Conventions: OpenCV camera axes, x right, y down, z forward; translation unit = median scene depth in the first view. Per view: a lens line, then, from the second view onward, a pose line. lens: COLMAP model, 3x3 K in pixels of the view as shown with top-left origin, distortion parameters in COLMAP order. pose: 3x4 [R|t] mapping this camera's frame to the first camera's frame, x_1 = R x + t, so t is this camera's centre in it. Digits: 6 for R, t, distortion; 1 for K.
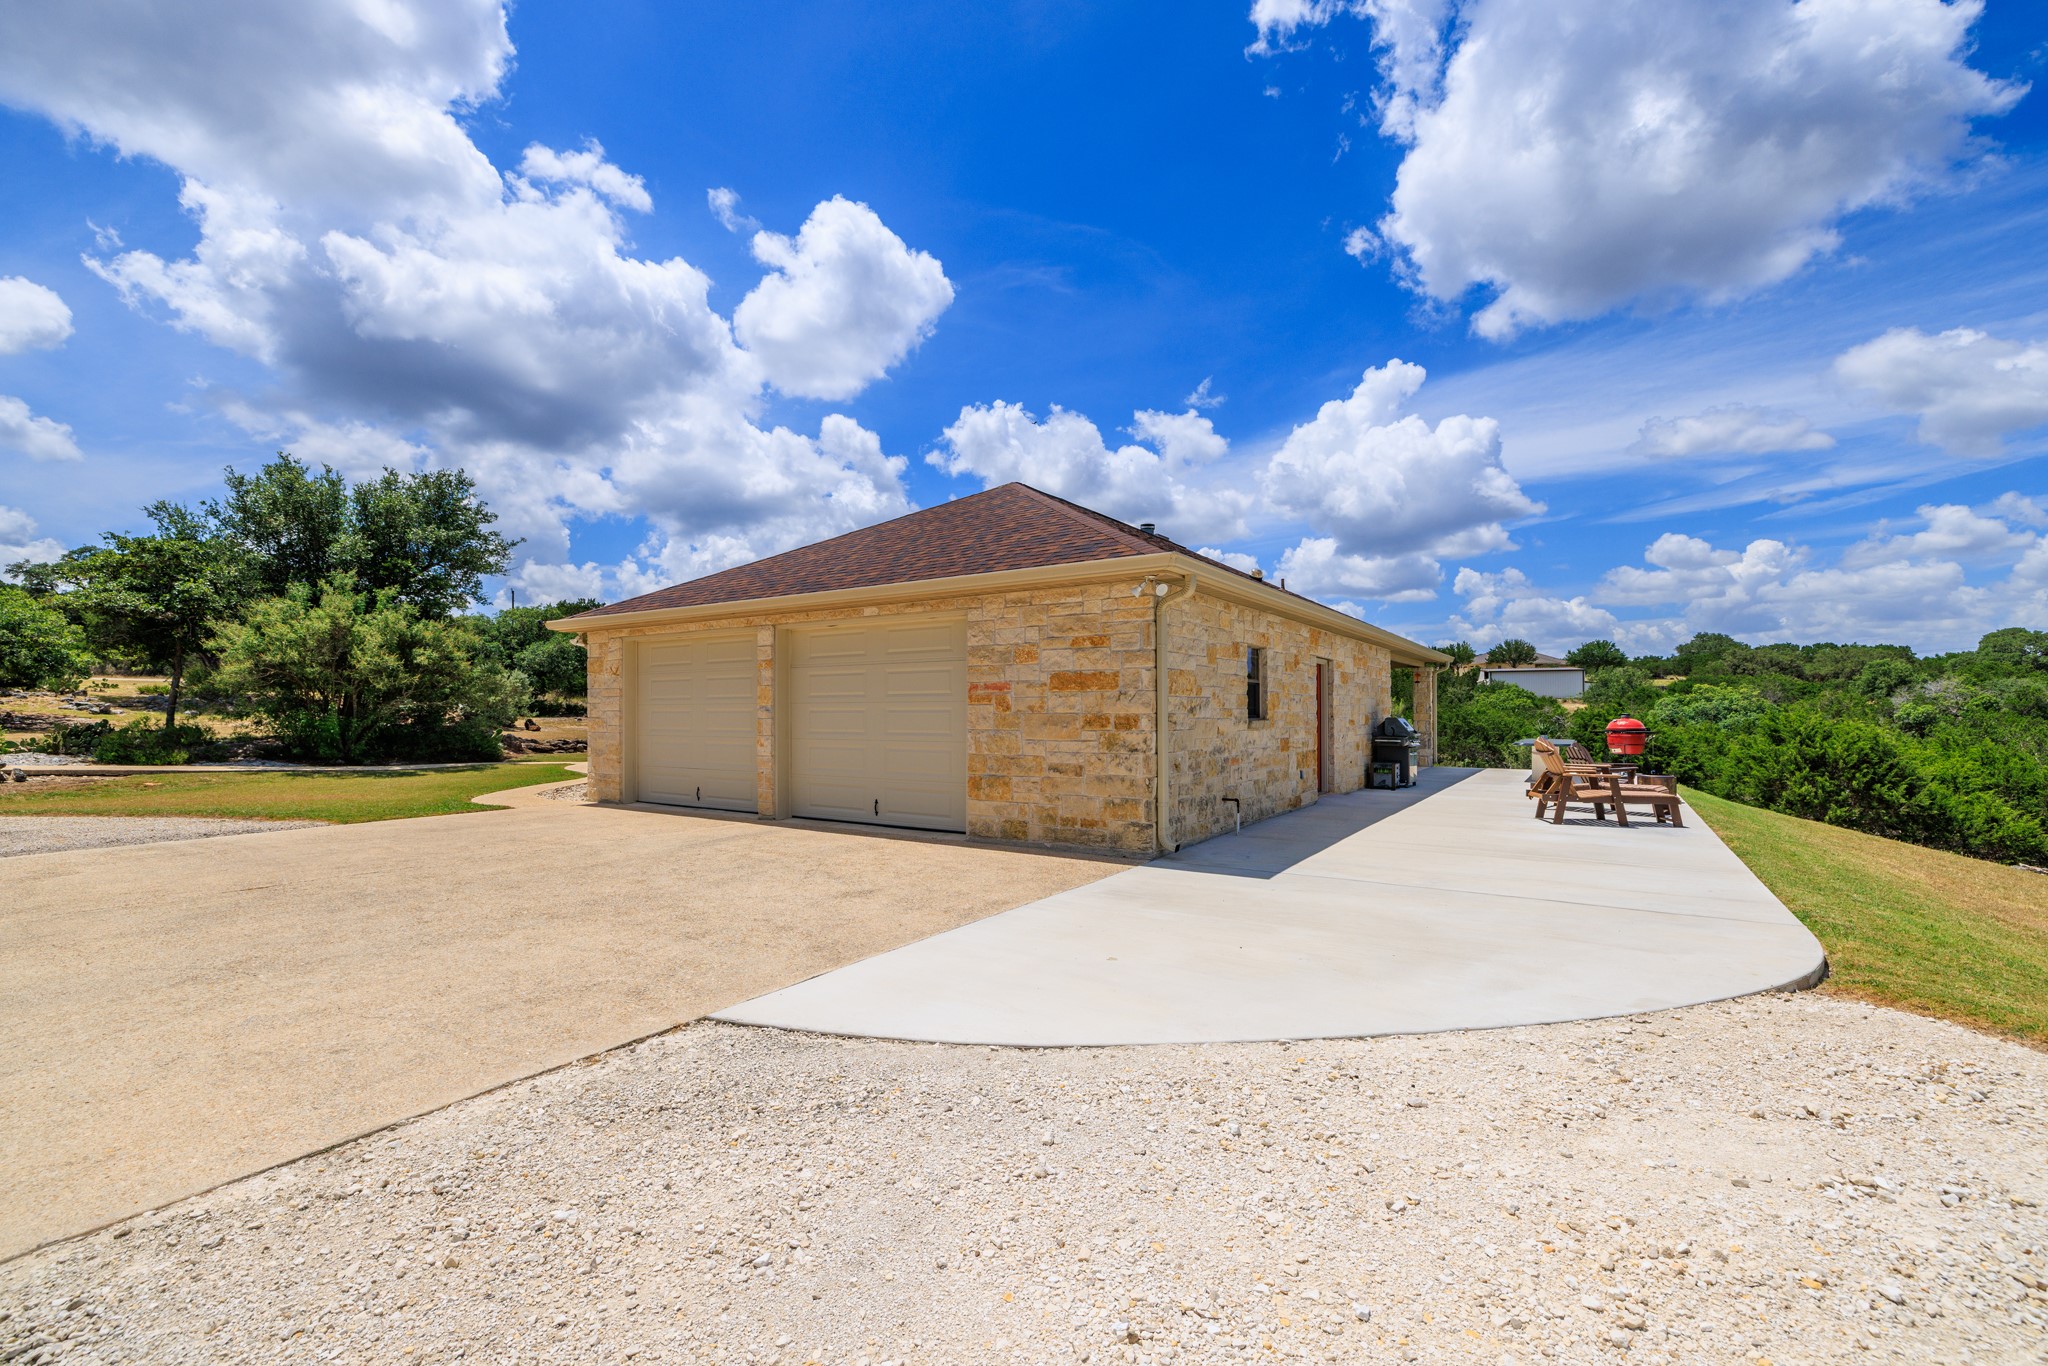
lens RADIAL K [[885.4, 0, 1018.8], [0, 885.4, 688.8], [0, 0, 1]] dist [-0.000550, 0.000230]
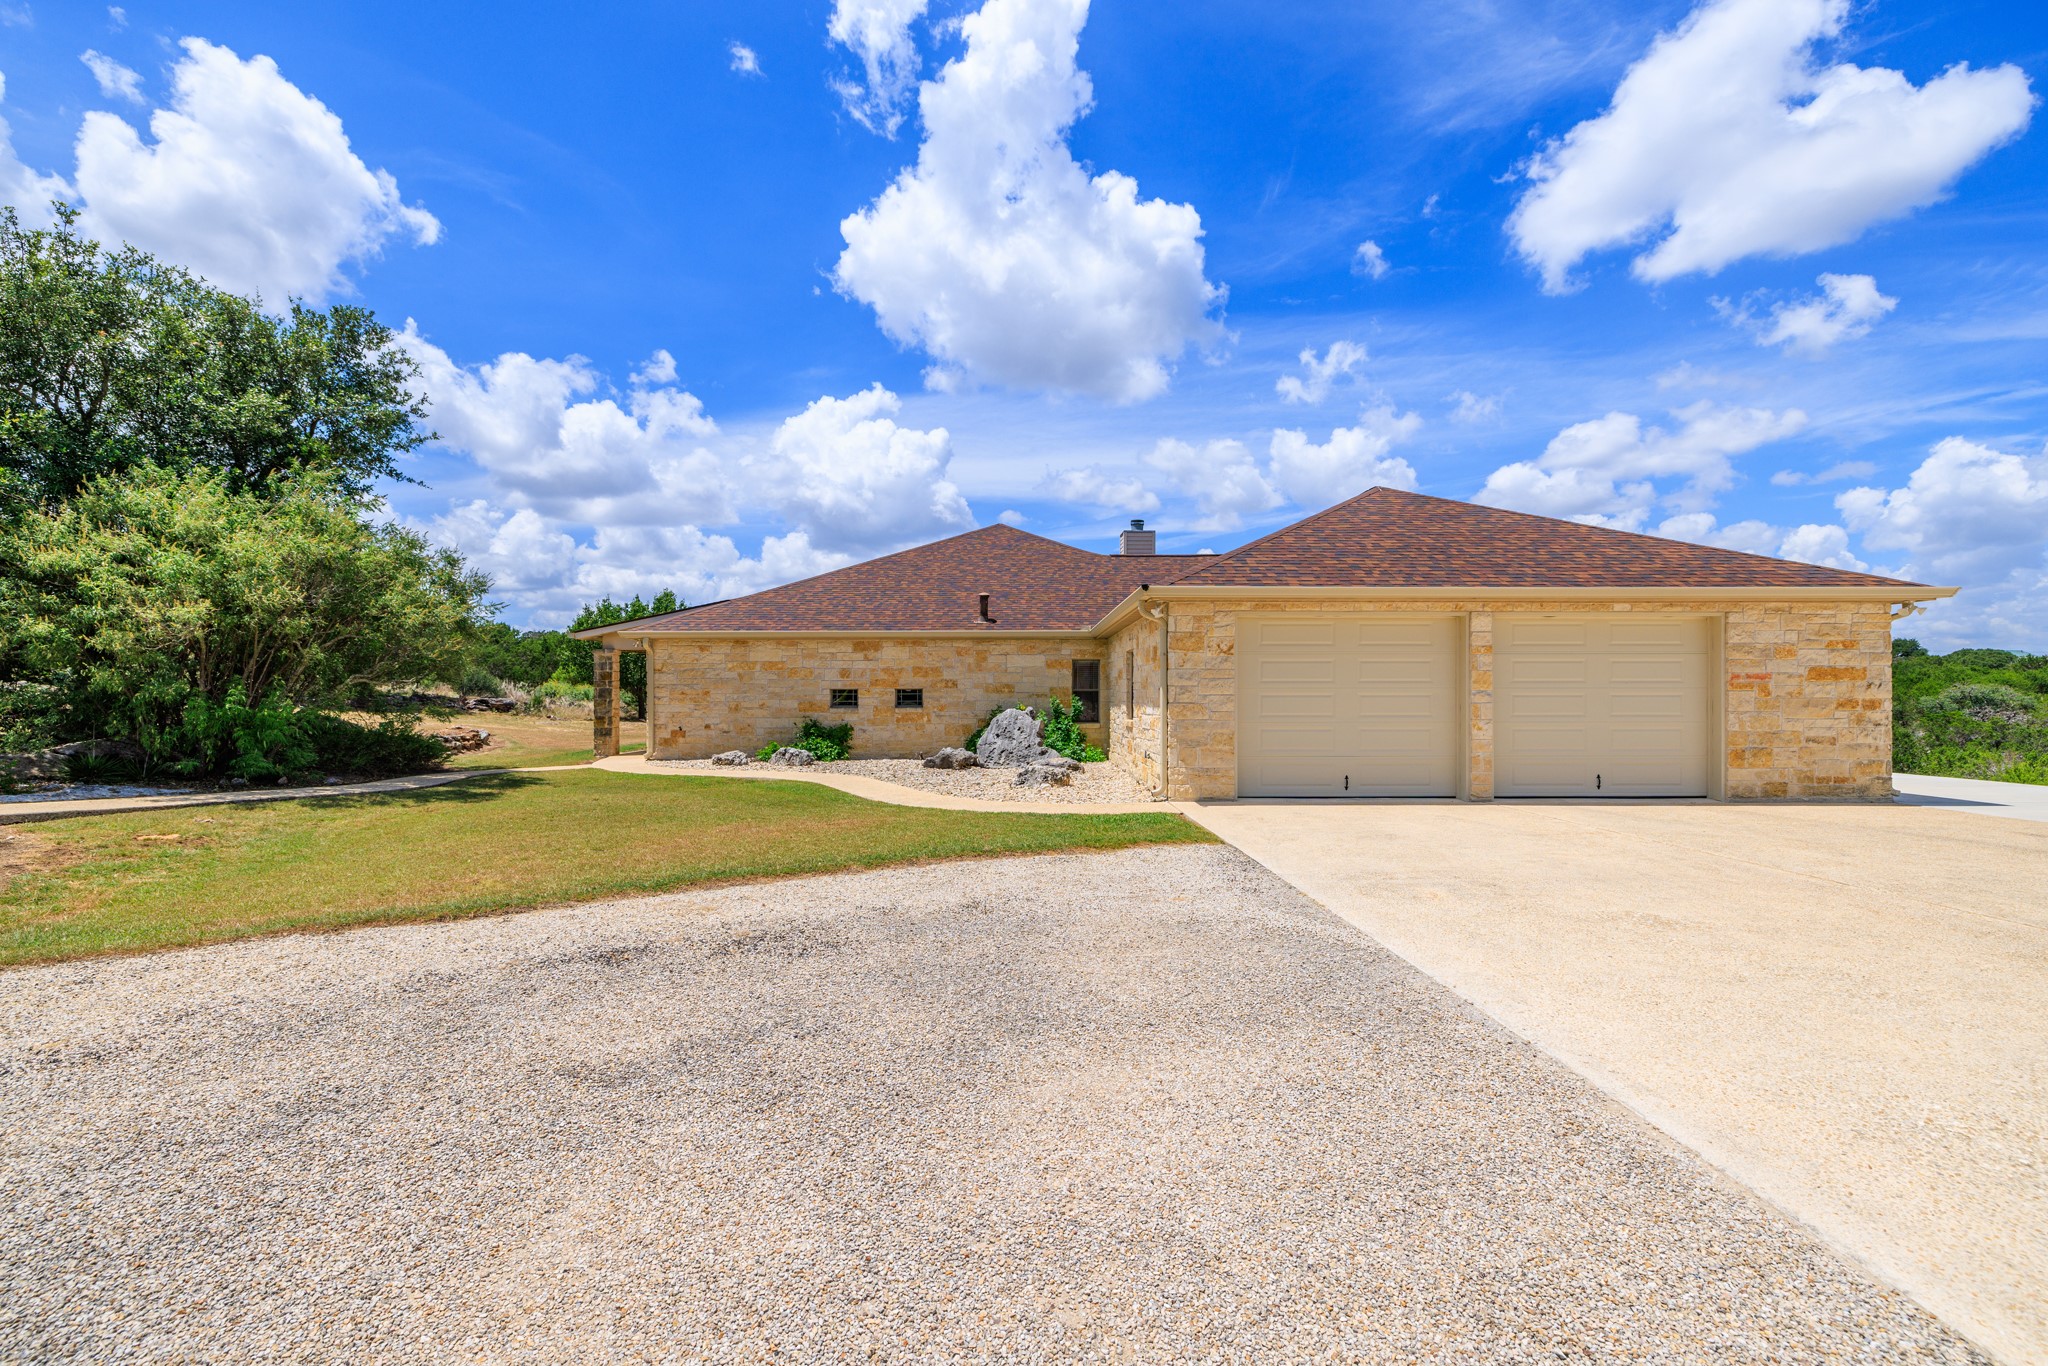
lens RADIAL K [[885.4, 0, 1021.7], [0, 885.4, 685.0], [0, 0, 1]] dist [-0.000550, 0.000230]
pose [[0.824515, 0.011801, 0.565717, -1.637581], [-0.016635, 0.999856, 0.003389, 0.023259], [-0.565596, -0.012205, 0.824592, 0.574014]]
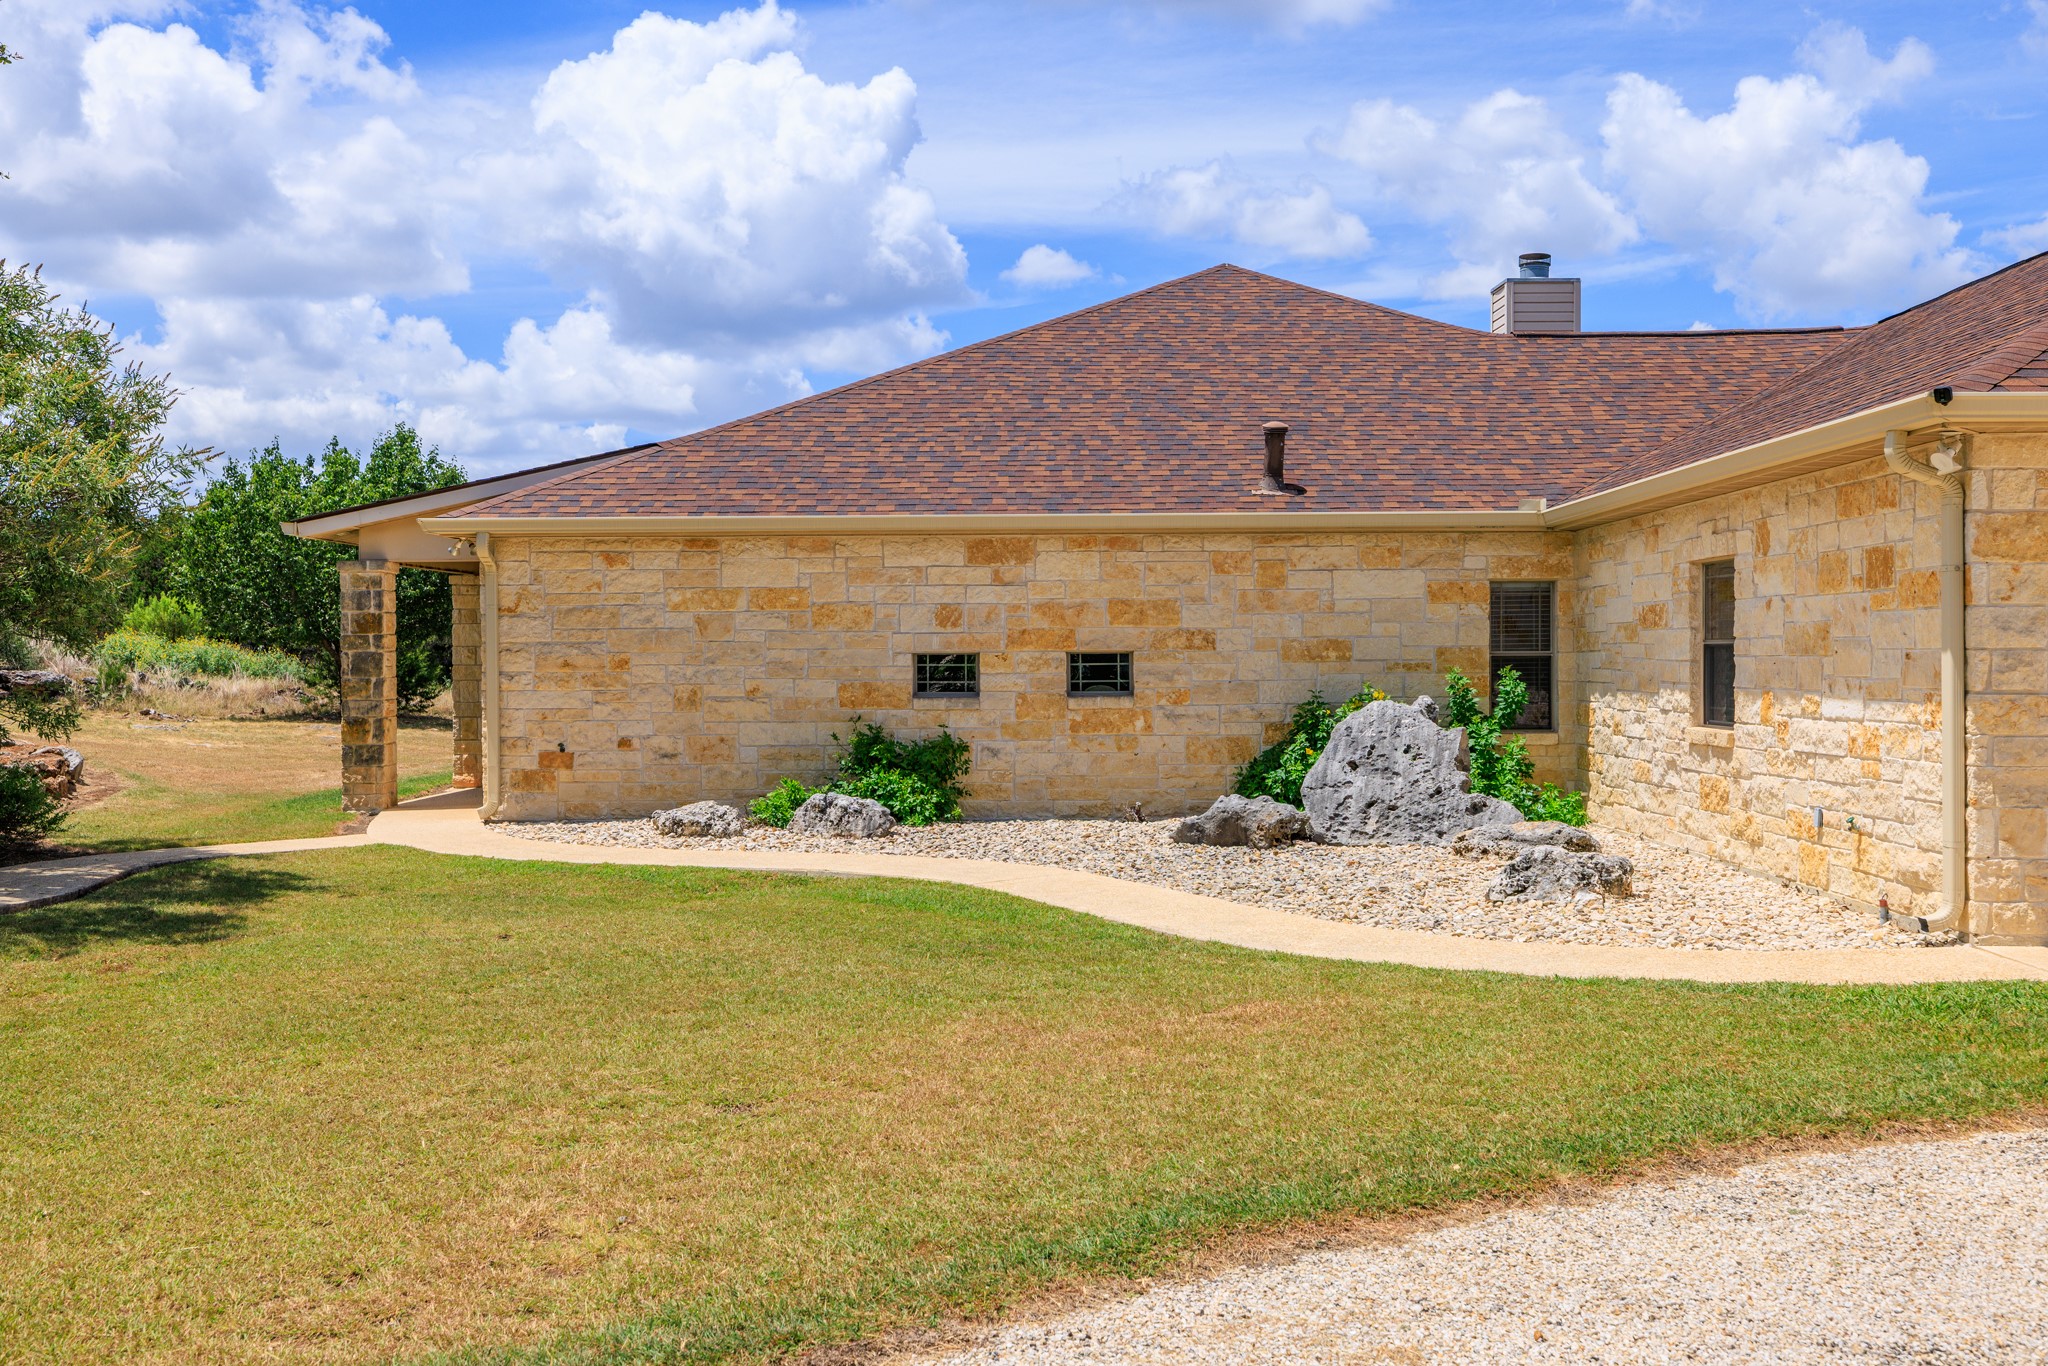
lens RADIAL K [[1904.8, 0, 1028.9], [0, 1904.8, 693.1], [0, 0, 1]] dist [-0.021540, 0.000000]
pose [[0.835127, -0.007920, 0.550000, -1.771115], [-0.013201, 0.999320, 0.034435, 0.020198], [-0.549899, -0.036018, 0.834454, 0.910054]]
